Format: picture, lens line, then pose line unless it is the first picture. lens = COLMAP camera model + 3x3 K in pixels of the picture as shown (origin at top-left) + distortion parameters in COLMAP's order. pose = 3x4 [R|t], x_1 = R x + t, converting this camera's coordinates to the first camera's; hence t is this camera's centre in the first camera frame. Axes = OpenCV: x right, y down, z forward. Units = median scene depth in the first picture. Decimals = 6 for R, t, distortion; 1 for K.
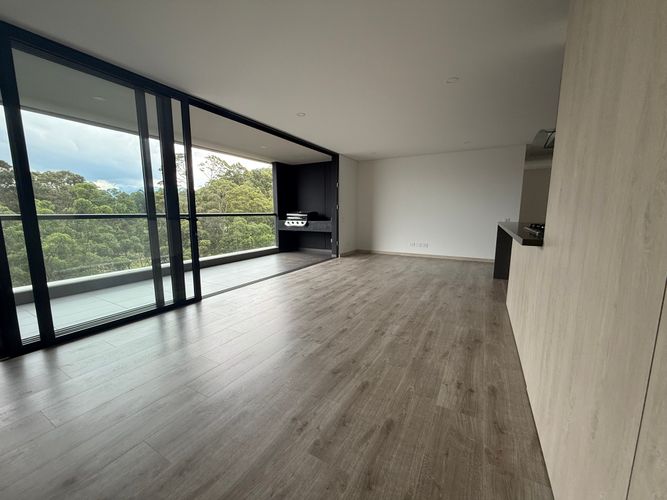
lens RADIAL K [[265.7, 0, 334.1], [0, 265.7, 250.8], [0, 0, 1]] dist [0.000782, 0.000194]
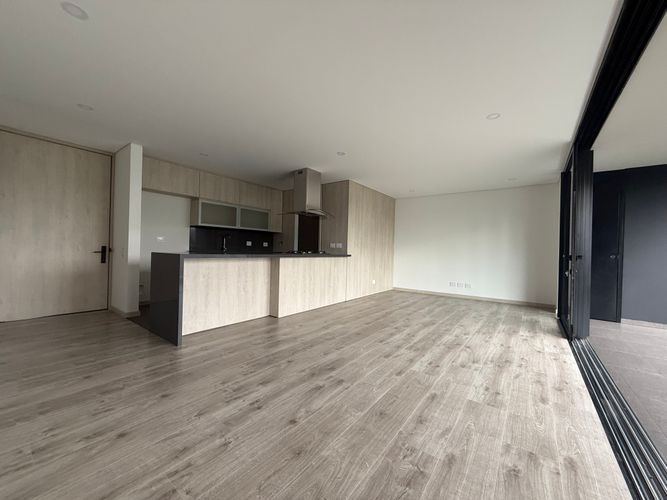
lens RADIAL K [[265.7, 0, 332.6], [0, 265.7, 250.6], [0, 0, 1]] dist [0.000782, 0.000194]
pose [[-0.990287, -0.026830, 0.136428, 0.013200], [-0.006553, 0.989122, 0.146954, -0.015760], [-0.138887, 0.144633, -0.979690, 0.116106]]
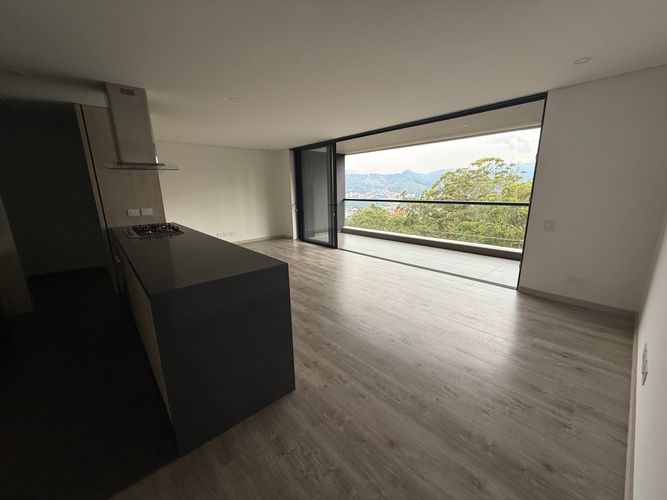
lens RADIAL K [[265.7, 0, 327.1], [0, 265.7, 254.7], [0, 0, 1]] dist [0.000782, 0.000194]
pose [[-0.347231, 0.236164, -0.907556, 0.070746], [-0.120068, 0.948610, 0.292785, -0.018265], [0.930061, 0.210633, -0.301031, 0.086891]]
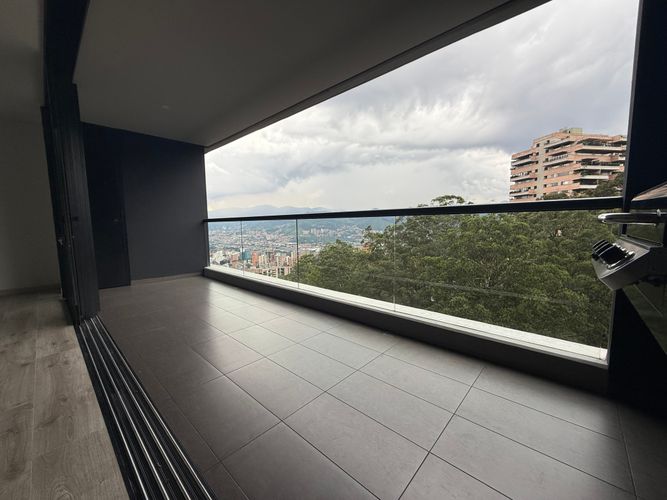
lens RADIAL K [[265.7, 0, 334.1], [0, 265.7, 249.9], [0, 0, 1]] dist [0.000782, 0.000194]
pose [[-0.226686, 0.097574, -0.969068, 0.000898], [-0.131708, 0.982759, 0.129762, -0.012333], [0.965021, 0.157050, -0.209926, 0.103773]]
